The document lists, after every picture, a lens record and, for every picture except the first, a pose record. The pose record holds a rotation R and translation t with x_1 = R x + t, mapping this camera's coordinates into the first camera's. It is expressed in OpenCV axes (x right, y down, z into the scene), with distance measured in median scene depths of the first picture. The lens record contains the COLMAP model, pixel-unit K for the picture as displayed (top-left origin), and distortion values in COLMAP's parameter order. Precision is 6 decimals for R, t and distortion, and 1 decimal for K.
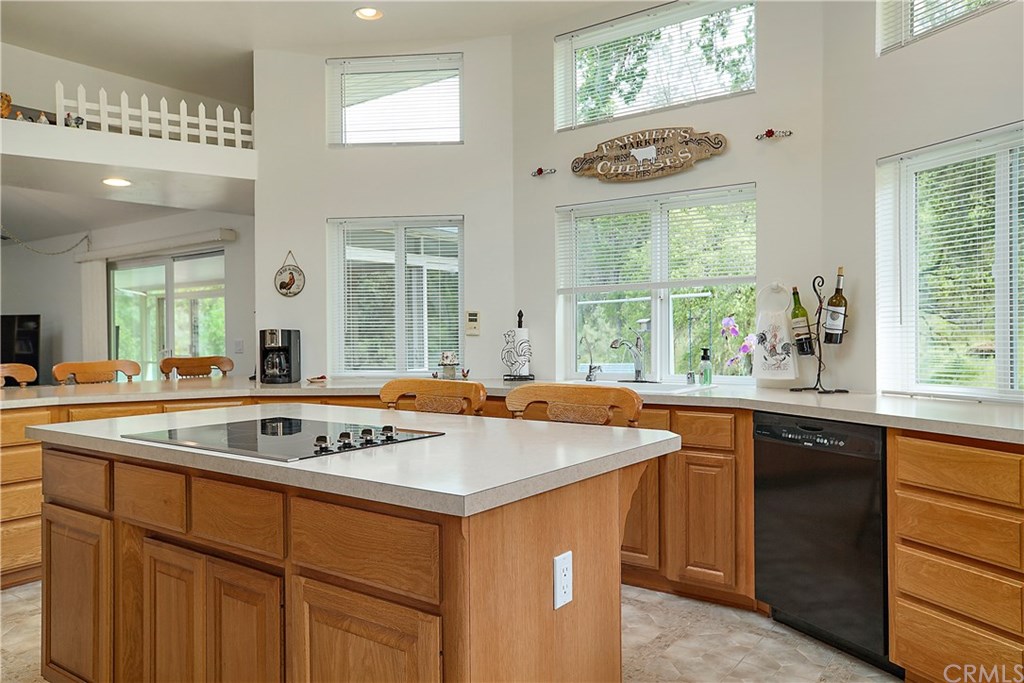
lens RADIAL K [[755.2, 0, 511.7], [0, 755.2, 334.4], [0, 0, 1]] dist [-0.003239, 0.000179]
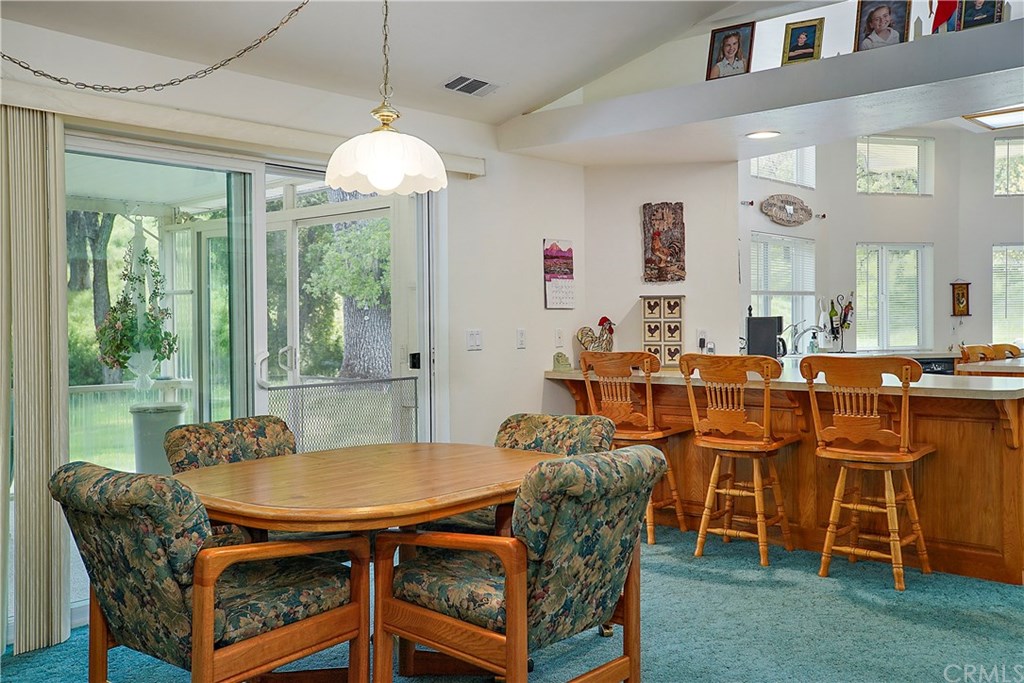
lens RADIAL K [[985.0, 0, 511.9], [0, 985.0, 351.6], [0, 0, 1]] dist [0.053346, 0.000000]
pose [[0.079749, -0.017756, 0.996657, -2.216781], [0.007654, 0.999823, 0.017200, 0.020700], [-0.996786, 0.006256, 0.079871, 1.615035]]
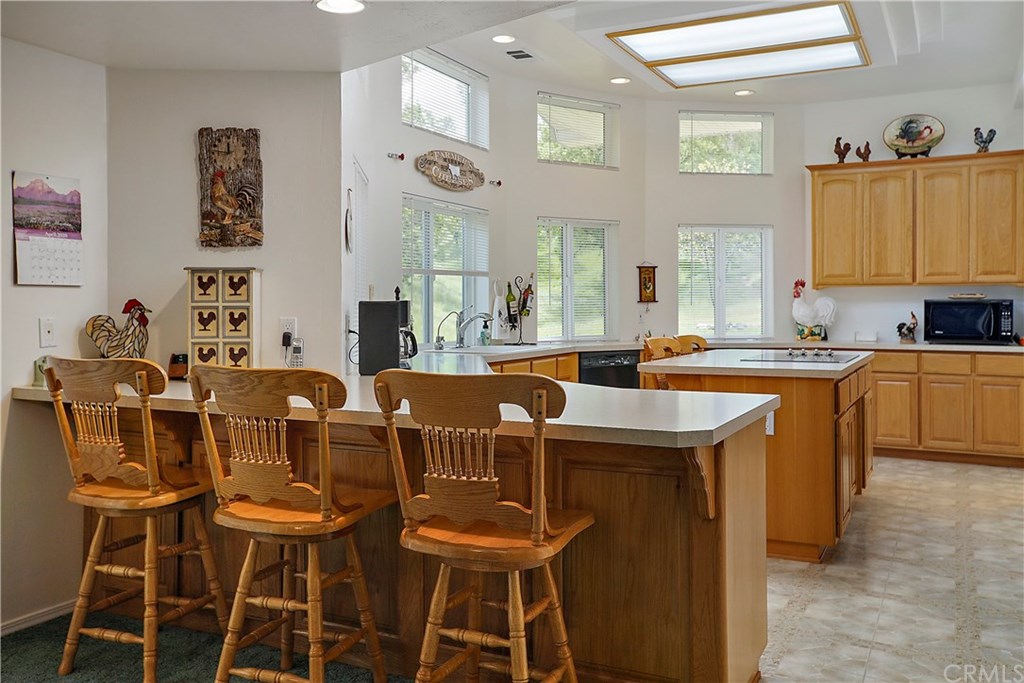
lens RADIAL K [[914.3, 0, 512.1], [0, 914.3, 332.8], [0, 0, 1]] dist [-0.017892, -0.004079]
pose [[-0.187201, -0.016686, 0.982180, -1.580681], [0.005810, 0.999819, 0.018093, 0.012658], [-0.982304, 0.009093, -0.187071, 1.367282]]
